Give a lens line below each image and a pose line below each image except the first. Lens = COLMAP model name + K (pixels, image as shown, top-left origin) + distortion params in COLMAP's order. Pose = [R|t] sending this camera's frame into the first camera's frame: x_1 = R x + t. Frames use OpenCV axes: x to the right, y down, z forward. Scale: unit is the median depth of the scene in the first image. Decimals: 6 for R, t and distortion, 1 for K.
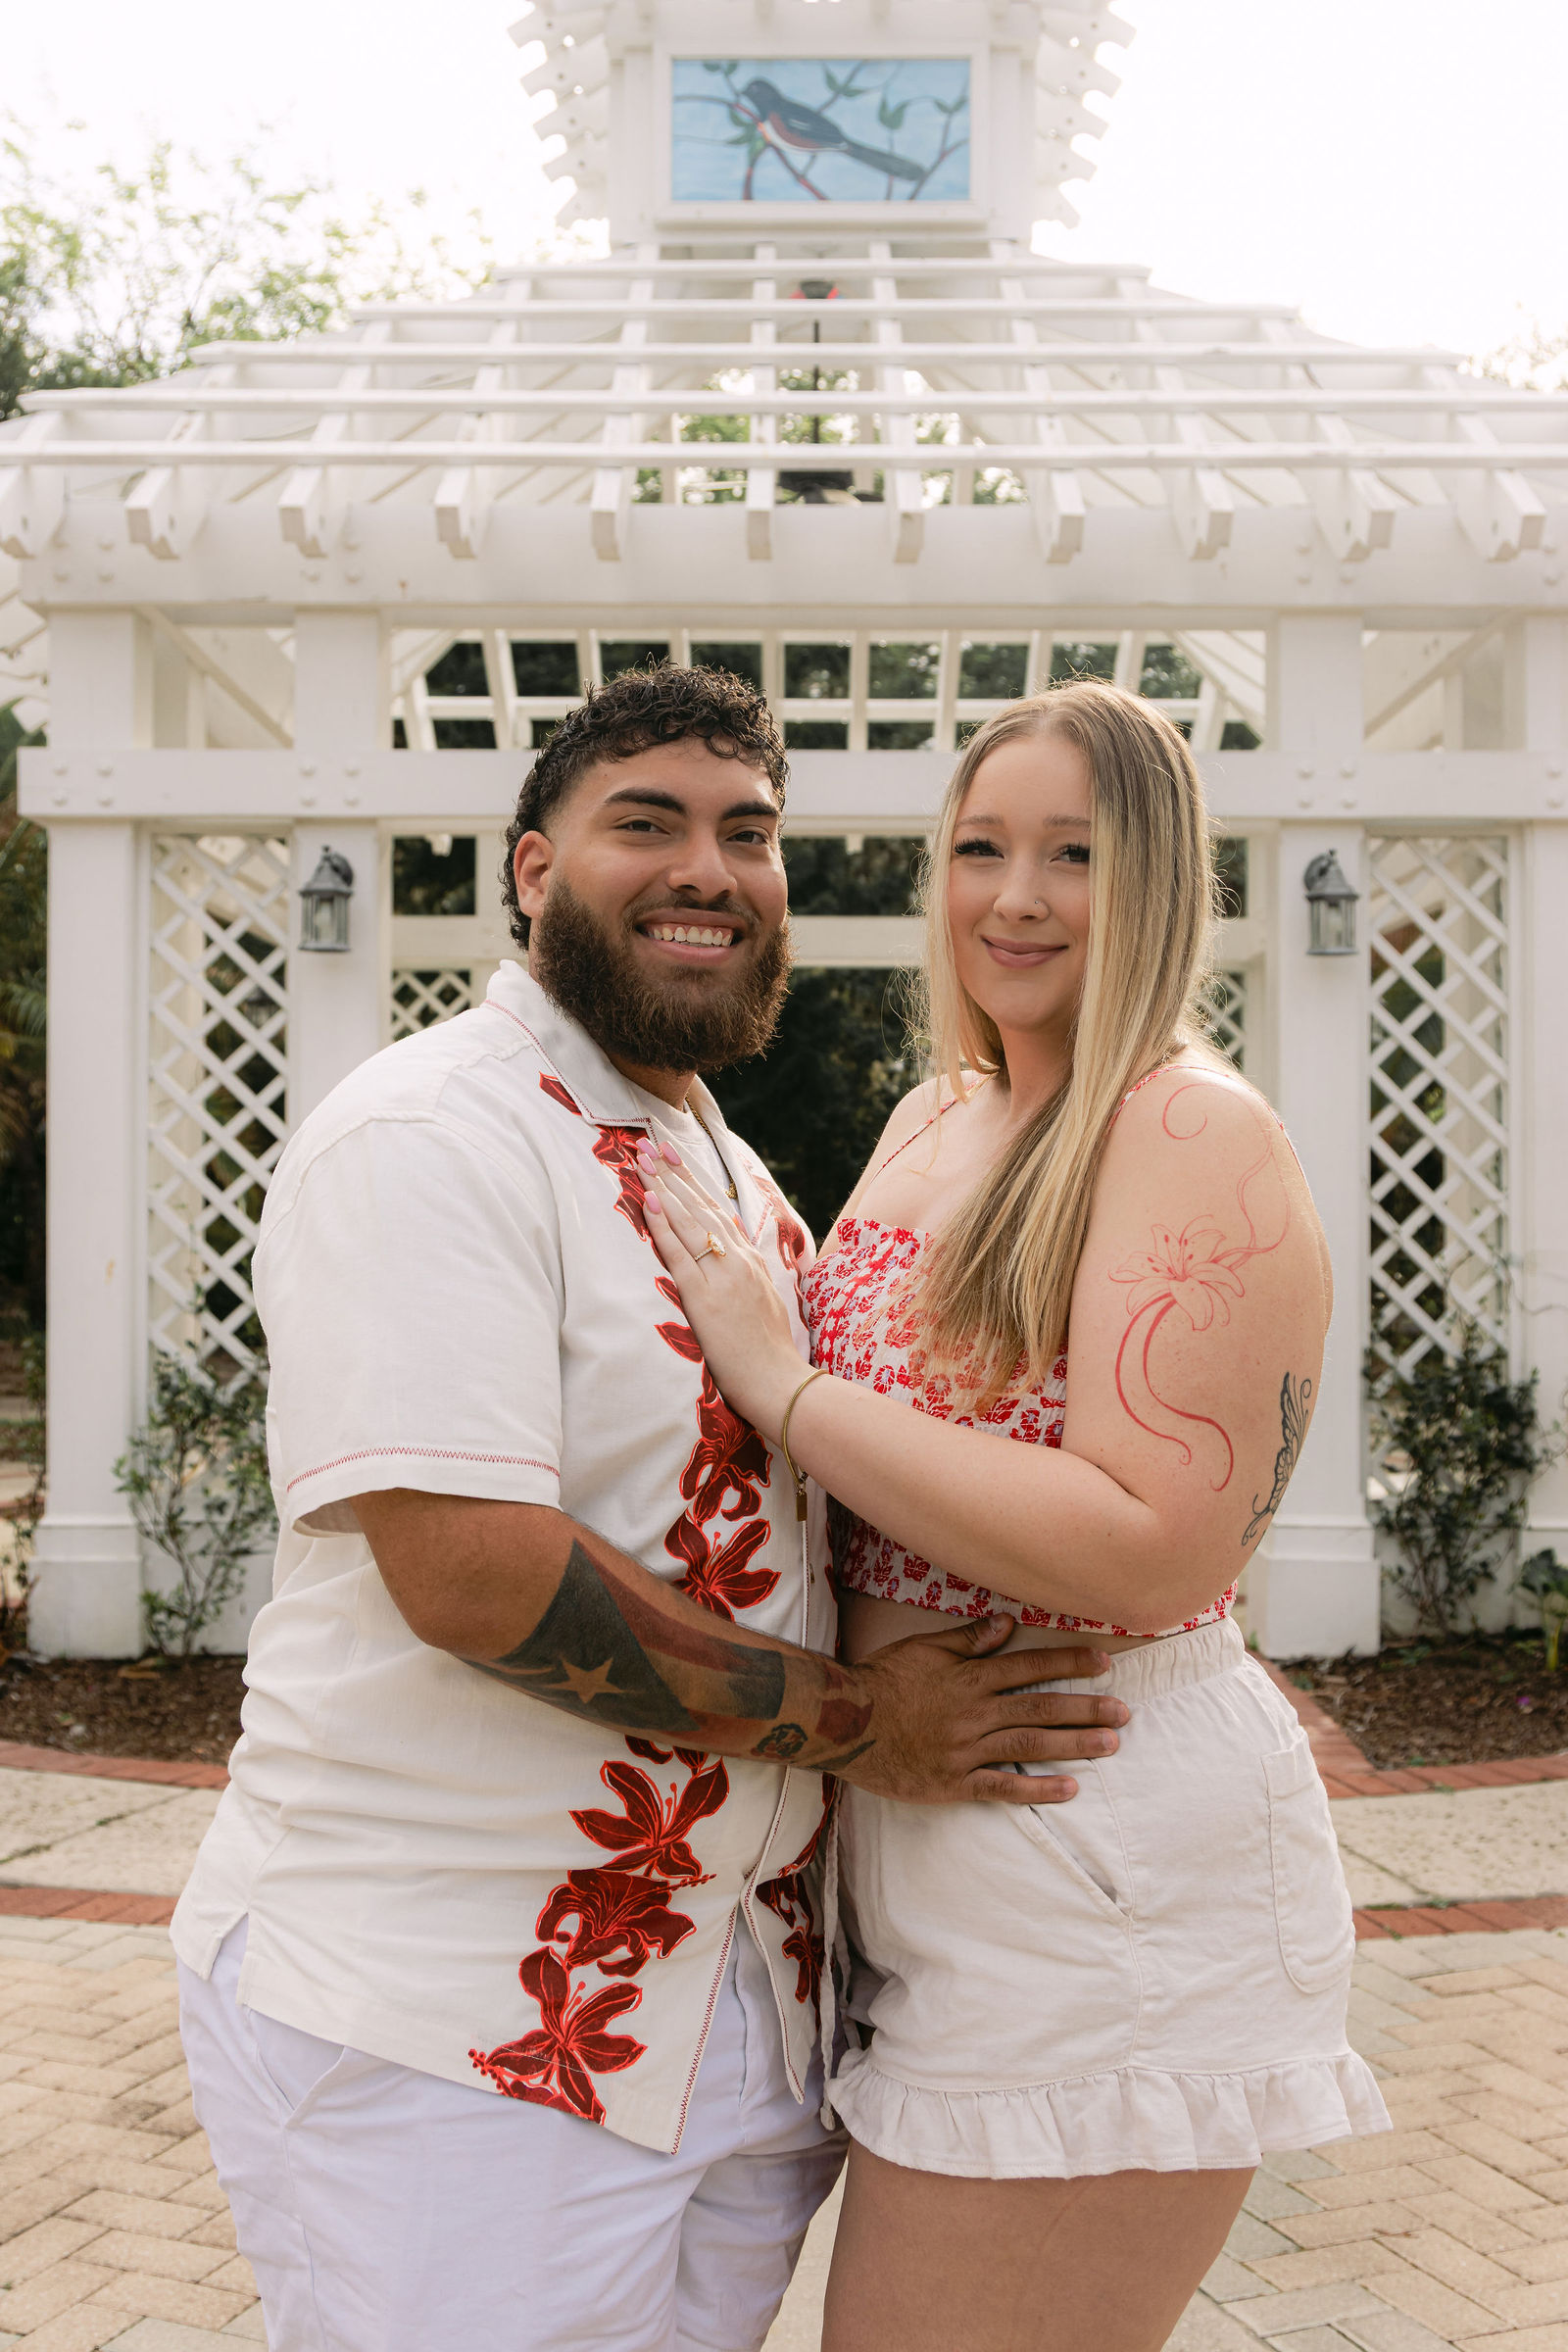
lens RADIAL K [[2462.2, 0, 784.0], [0, 2462.2, 1176.0], [0, 0, 1]] dist [-0.053883, -0.003651]
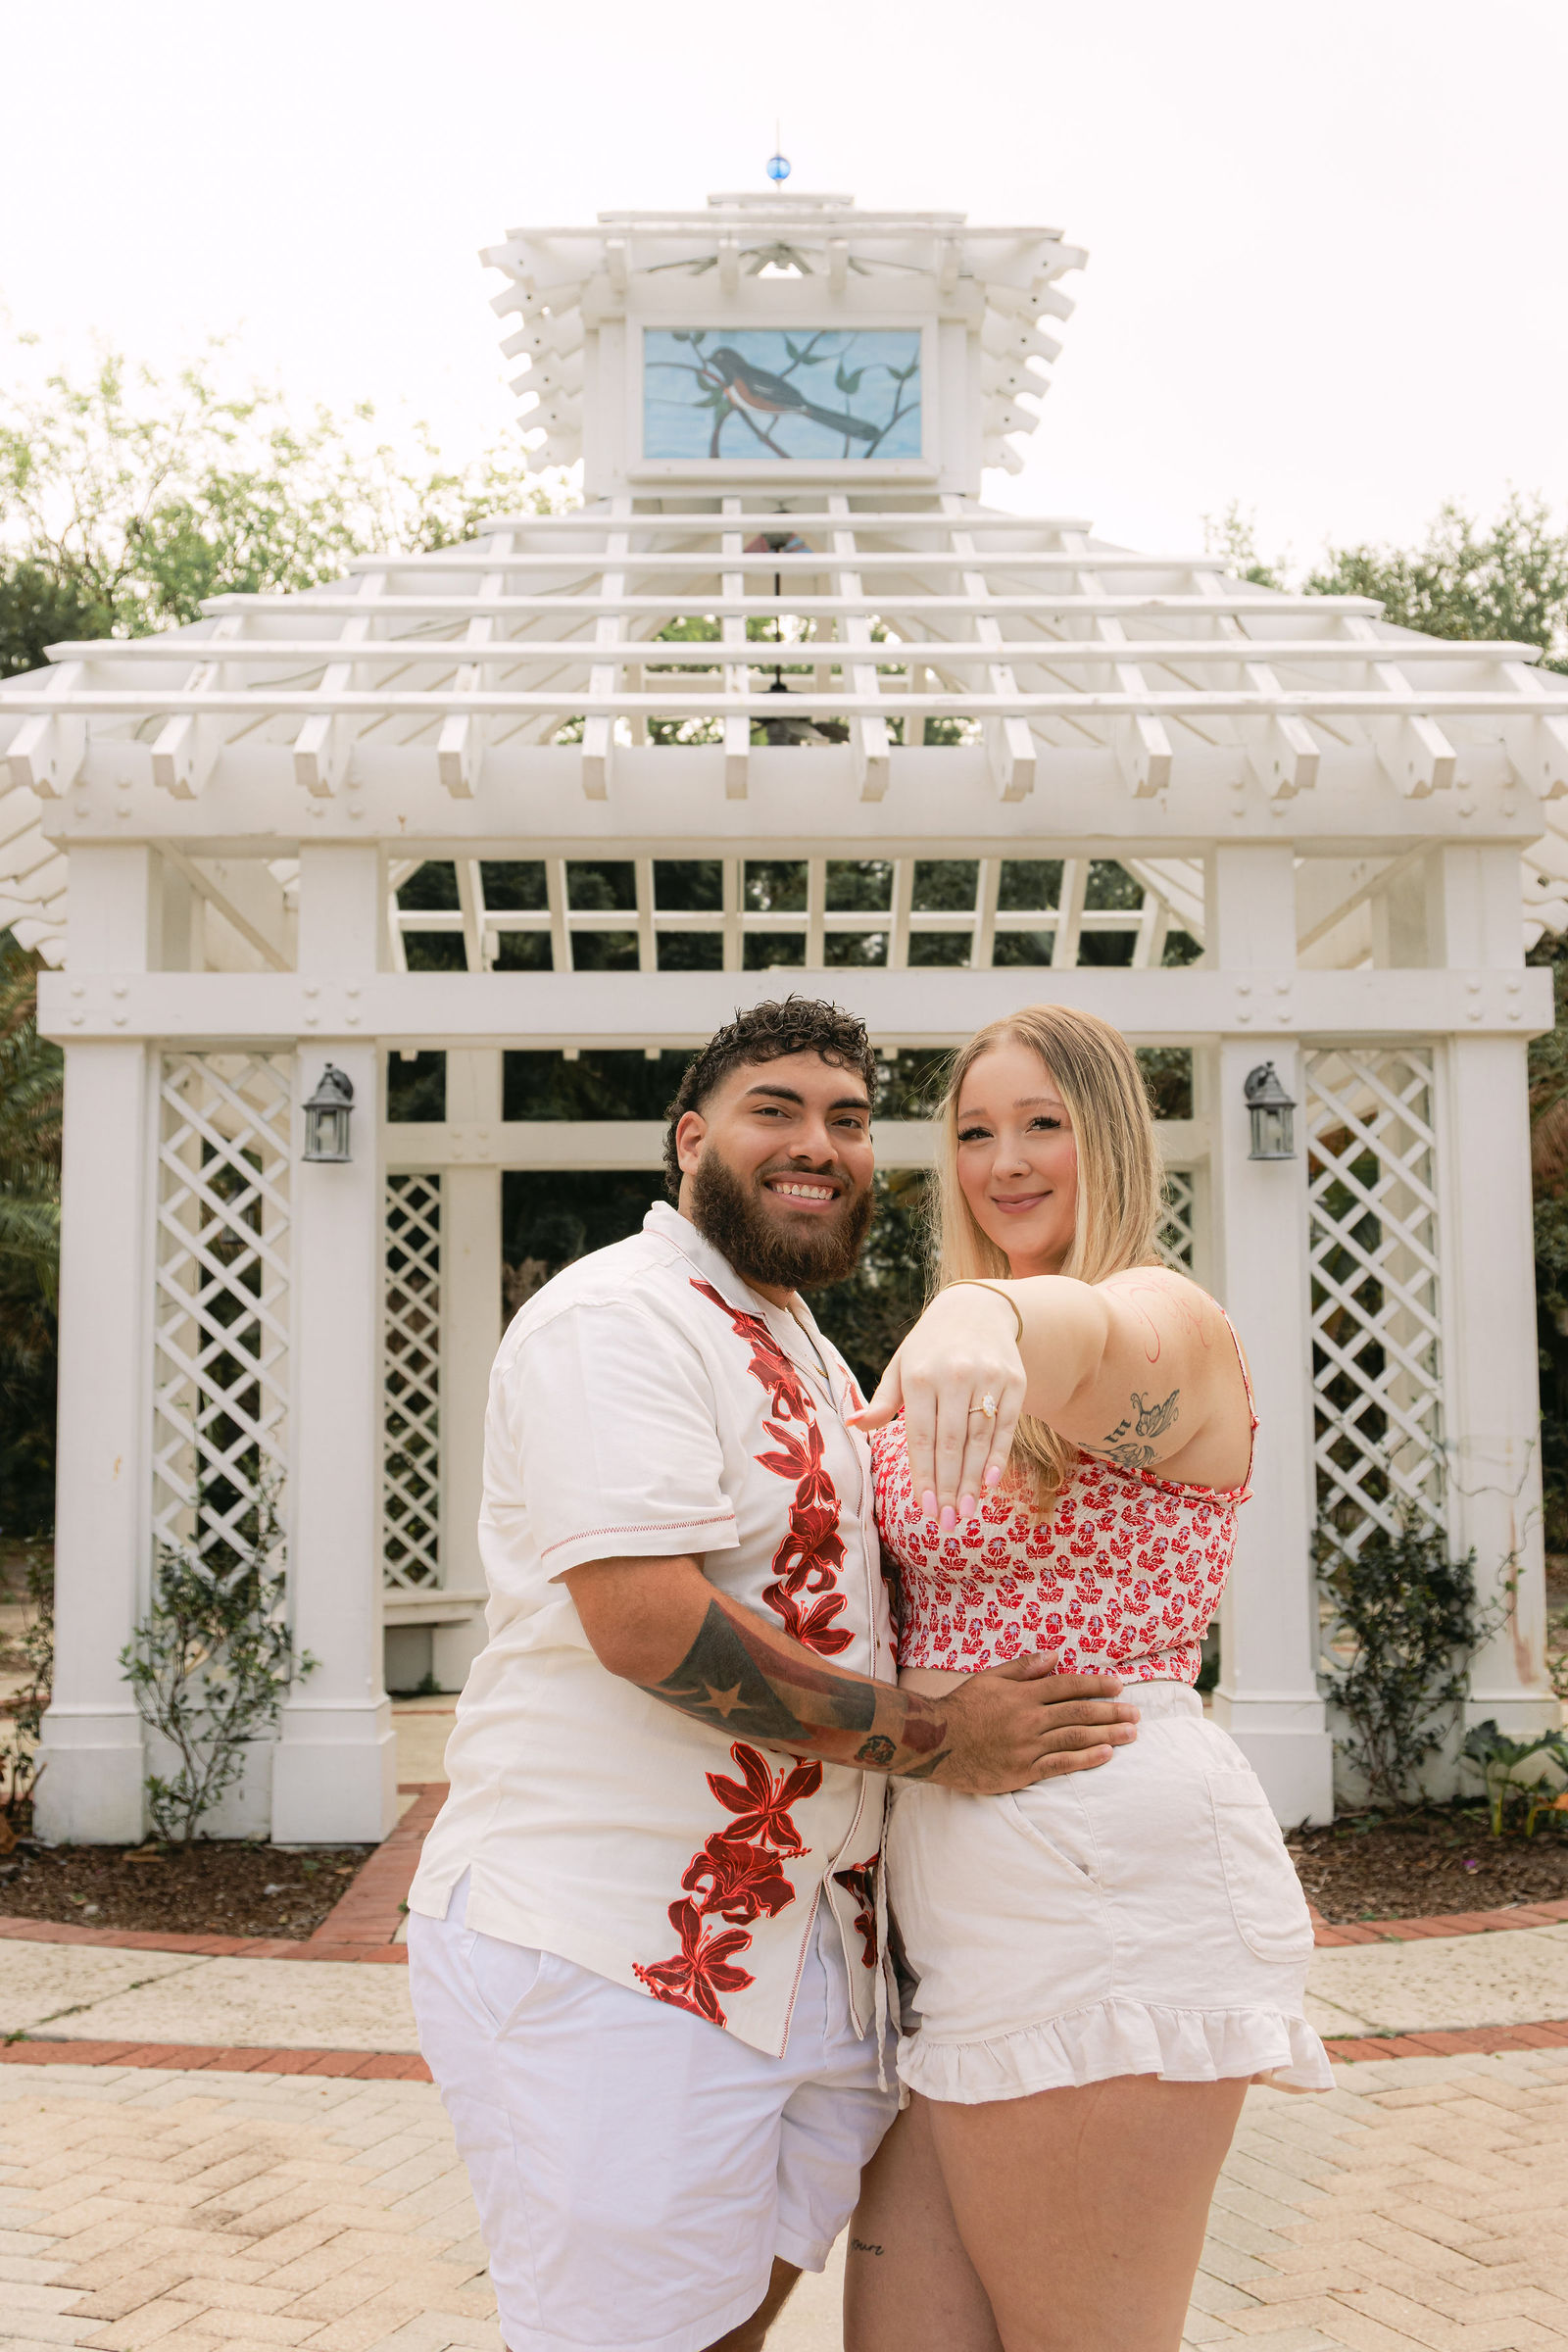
lens RADIAL K [[2545.6, 0, 786.9], [0, 2545.6, 1129.4], [0, 0, 1]] dist [-0.052111, -0.018501]
pose [[0.999633, -0.005802, 0.026448, -0.017232], [0.008337, 0.995273, -0.096755, 0.002327], [-0.025761, 0.096941, 0.994957, -0.097045]]
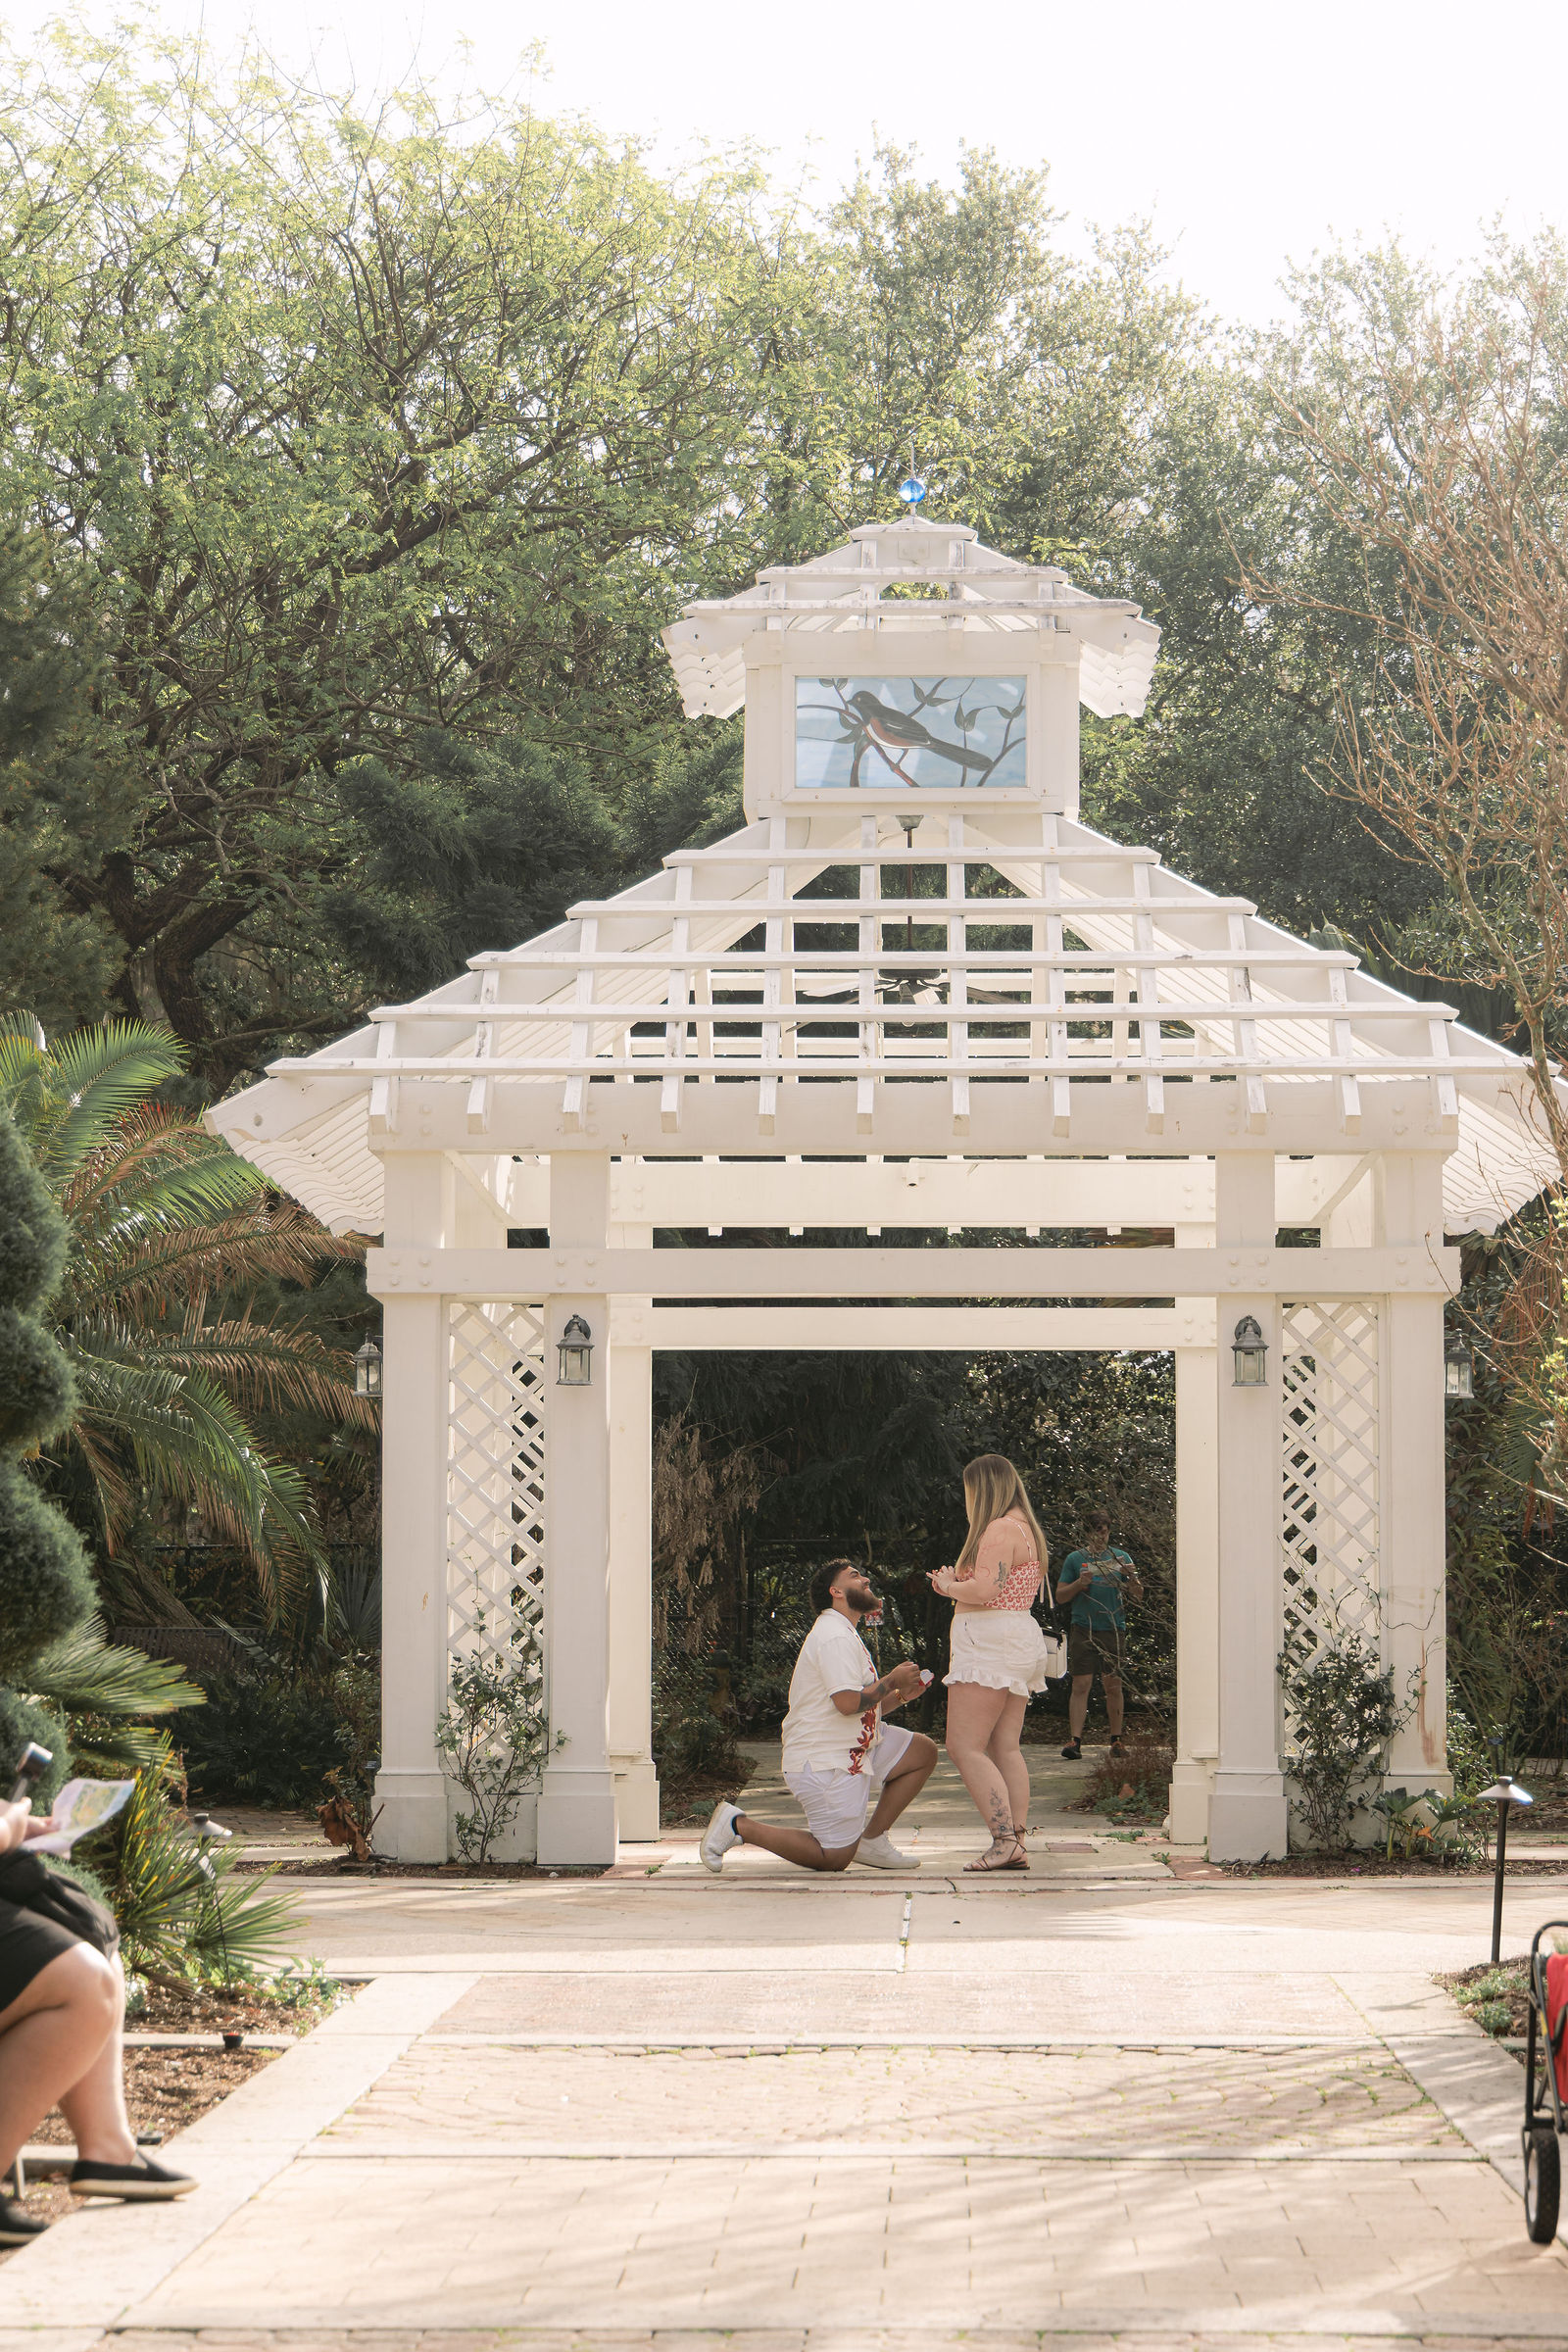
lens RADIAL K [[6612.5, 0, 784.0], [0, 6612.5, 1176.0], [0, 0, 1]] dist [0.096539, 0.314686]
pose [[0.999786, -0.003012, -0.020460, 0.022760], [0.001605, 0.997652, -0.068472, 0.056775], [0.020618, 0.068425, 0.997443, -2.984301]]
